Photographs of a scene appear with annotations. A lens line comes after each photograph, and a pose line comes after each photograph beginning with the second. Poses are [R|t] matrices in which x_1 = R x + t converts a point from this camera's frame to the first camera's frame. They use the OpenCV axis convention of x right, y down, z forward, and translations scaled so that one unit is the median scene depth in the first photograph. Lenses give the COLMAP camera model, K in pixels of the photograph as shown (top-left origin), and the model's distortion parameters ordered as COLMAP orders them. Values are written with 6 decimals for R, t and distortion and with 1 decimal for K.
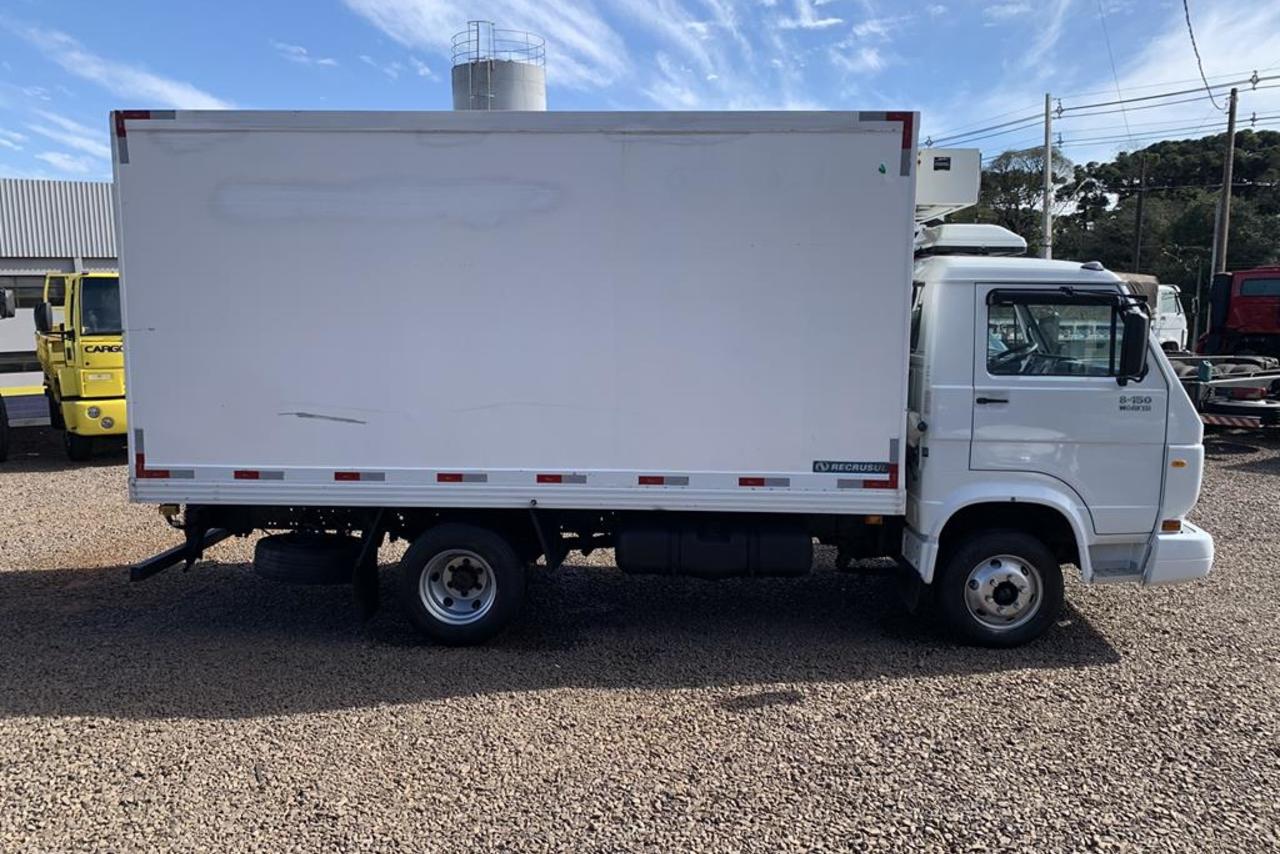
lens RADIAL K [[982.6, 0, 638.0], [0, 982.6, 399.7], [0, 0, 1]] dist [0.133865, -0.167841]
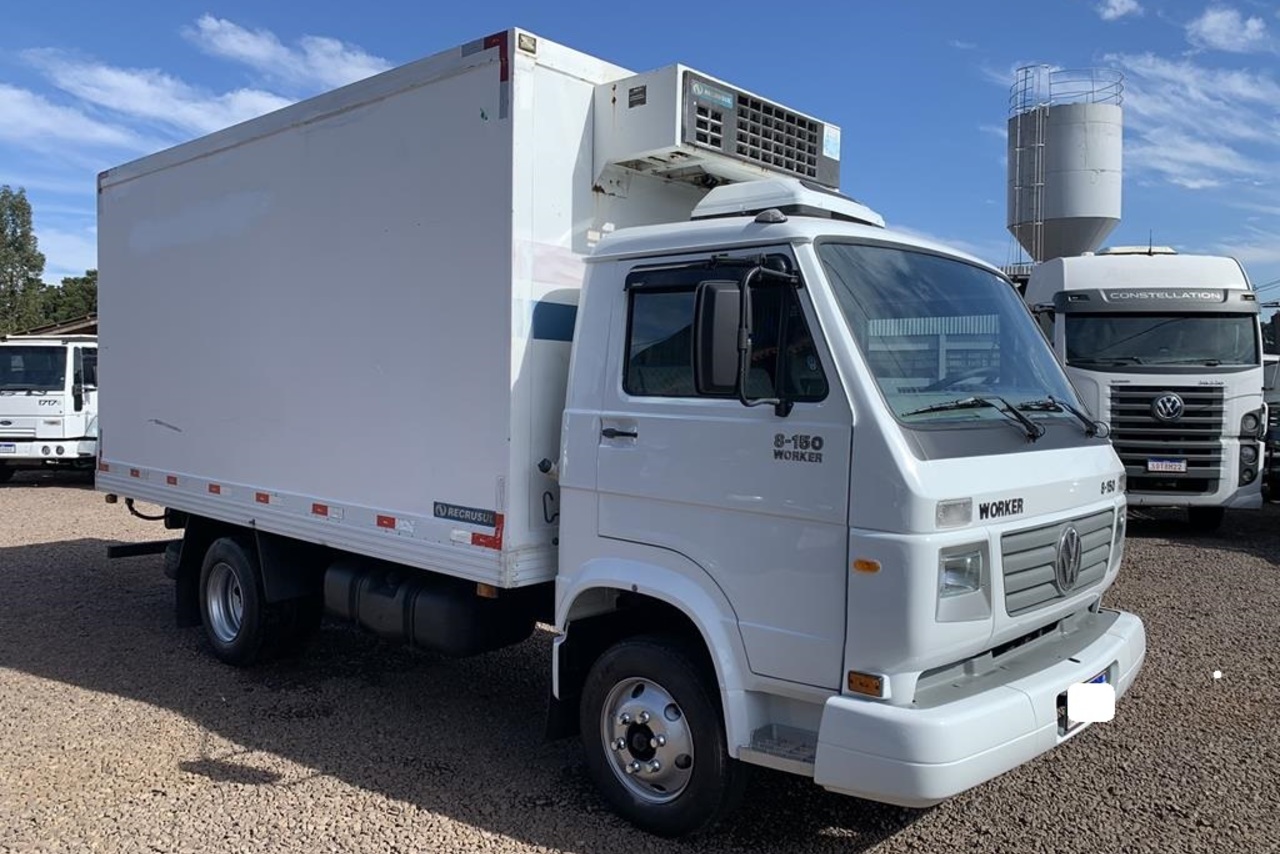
lens RADIAL K [[982.6, 0, 638.0], [0, 982.6, 399.7], [0, 0, 1]] dist [0.133865, -0.167841]
pose [[0.736412, 0.015024, -0.676367, 0.804786], [-0.074973, 0.995408, -0.059518, 0.016723], [0.672367, 0.094539, 0.734156, 0.527282]]
